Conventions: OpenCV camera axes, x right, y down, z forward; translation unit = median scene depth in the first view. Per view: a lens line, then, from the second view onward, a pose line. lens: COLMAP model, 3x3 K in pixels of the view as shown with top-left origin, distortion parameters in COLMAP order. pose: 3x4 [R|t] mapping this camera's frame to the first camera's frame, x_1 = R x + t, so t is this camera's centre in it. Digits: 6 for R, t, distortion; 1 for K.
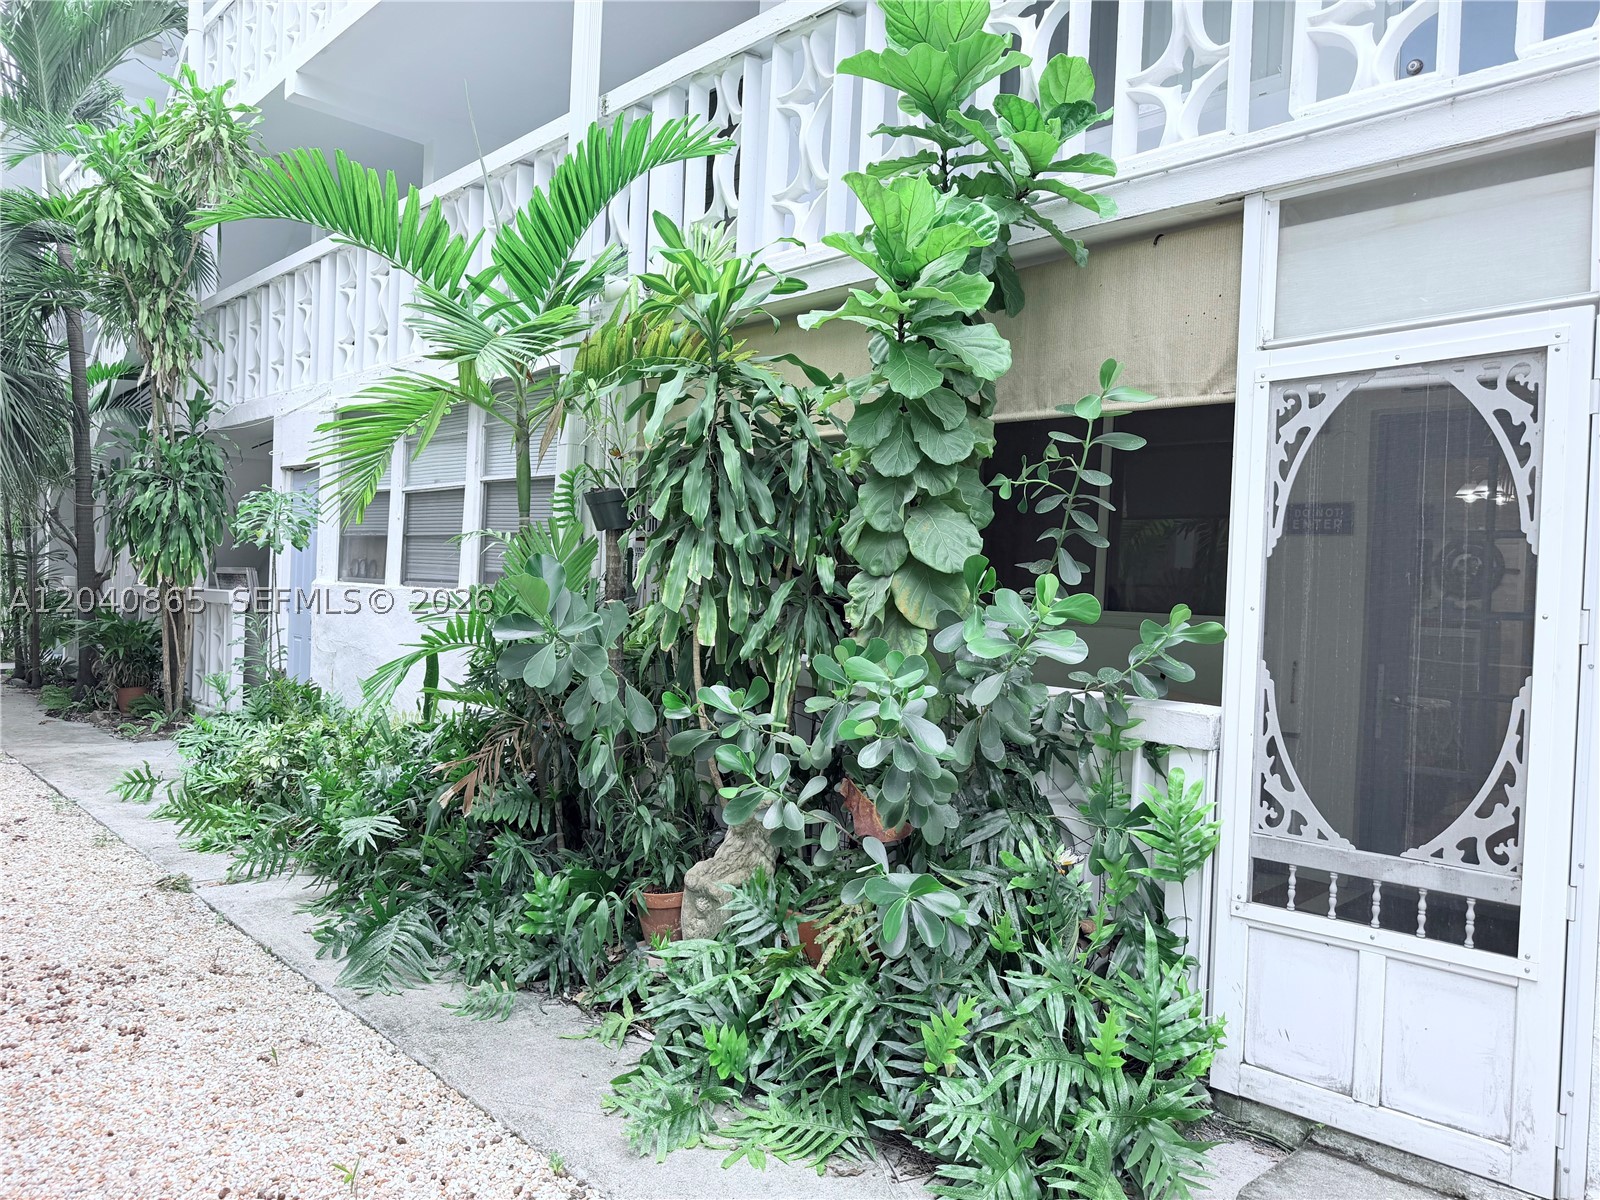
lens RADIAL K [[1124.1, 0, 756.0], [0, 1124.1, 602.0], [0, 0, 1]] dist [0.179297, -0.272545]
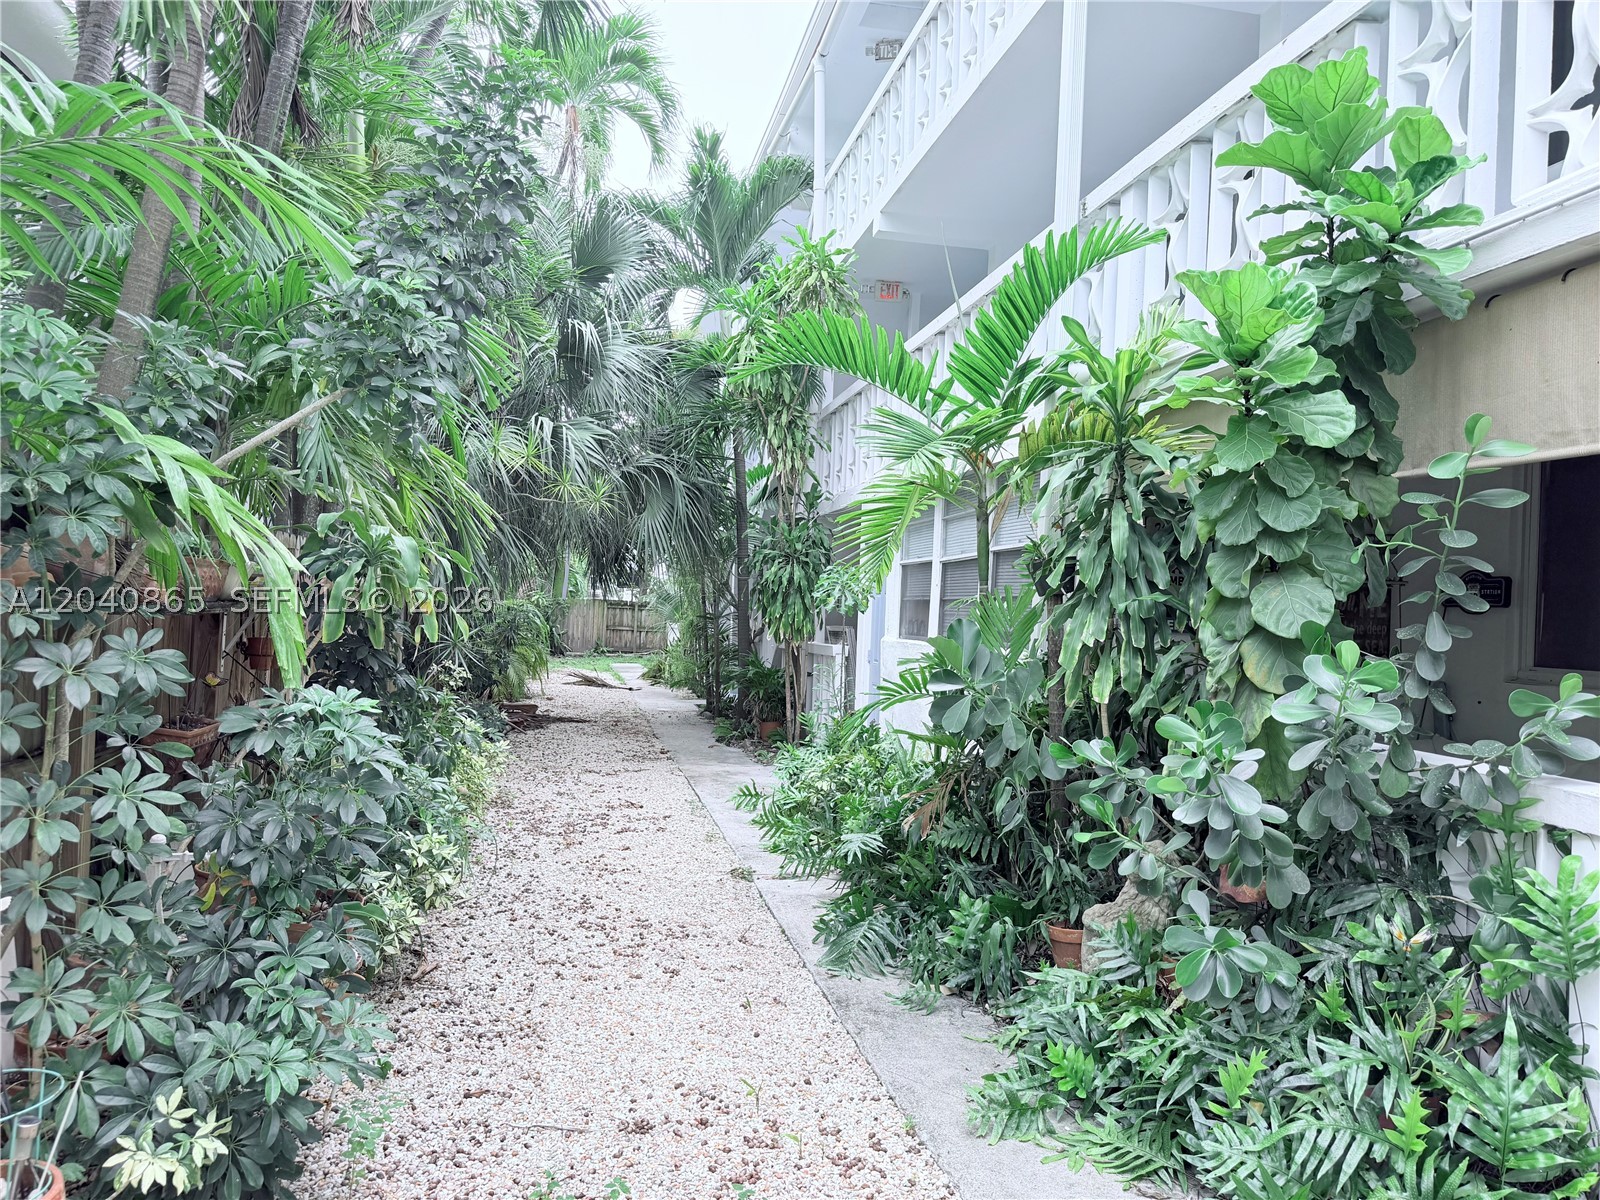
lens RADIAL K [[1125.5, 0, 800.8], [0, 1125.5, 604.3], [0, 0, 1]] dist [0.131363, -0.086358]
pose [[0.860937, -0.015602, -0.508472, 0.273478], [-0.005870, 0.999158, -0.040597, -0.010258], [0.508678, 0.037937, 0.860121, -0.097025]]
